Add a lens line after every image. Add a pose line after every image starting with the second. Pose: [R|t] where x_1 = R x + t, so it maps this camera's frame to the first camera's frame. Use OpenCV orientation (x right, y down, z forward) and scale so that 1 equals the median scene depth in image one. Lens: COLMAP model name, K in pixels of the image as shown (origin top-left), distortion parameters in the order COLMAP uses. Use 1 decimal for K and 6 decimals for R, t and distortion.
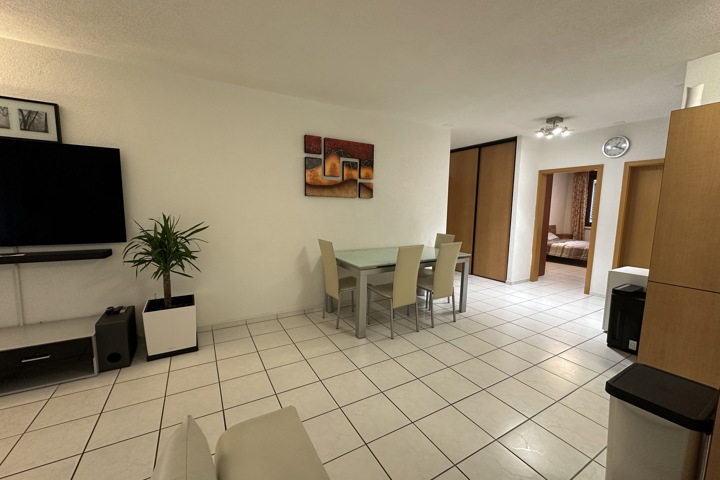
lens RADIAL K [[288.4, 0, 360.9], [0, 288.4, 240.8], [0, 0, 1]] dist [-0.002020, -0.000338]
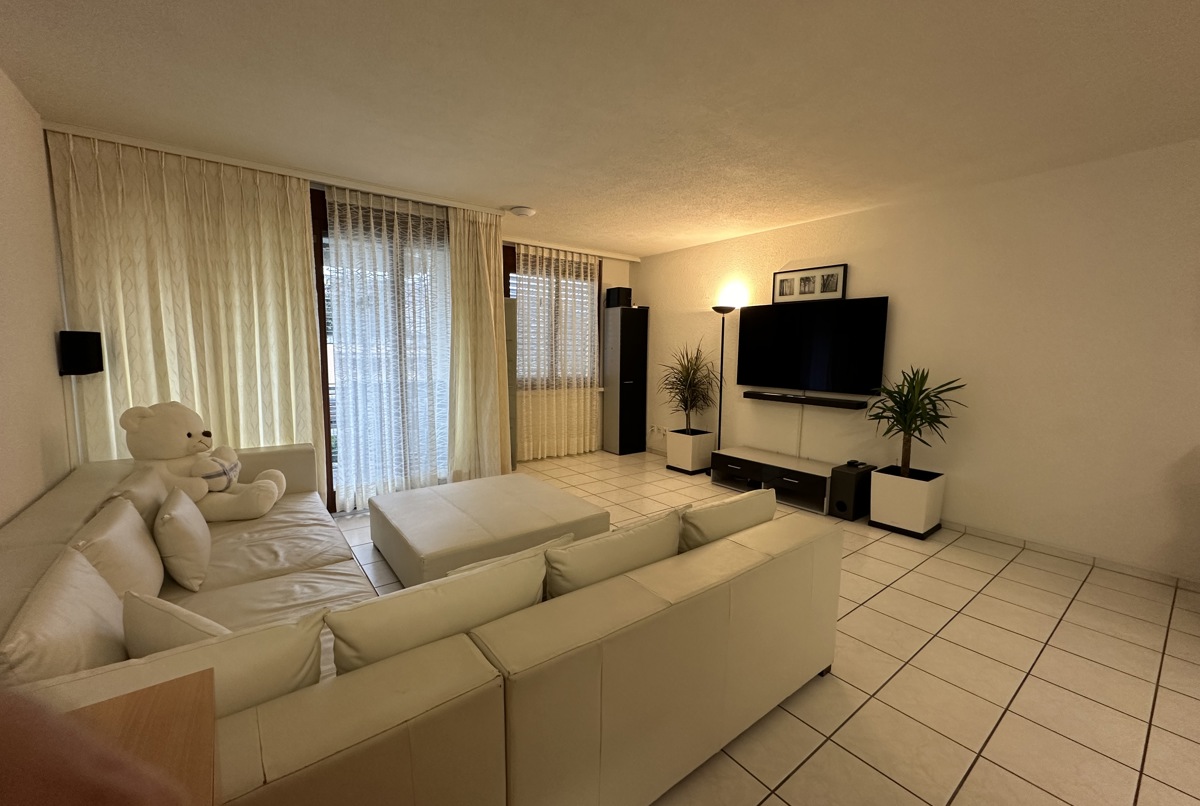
lens RADIAL K [[480.7, 0, 600.9], [0, 480.7, 402.5], [0, 0, 1]] dist [-0.002020, -0.000338]
pose [[0.133428, 0.095901, -0.986408, 0.622217], [-0.129834, 0.988421, 0.078535, 0.021063], [0.982517, 0.117591, 0.144334, -0.108868]]
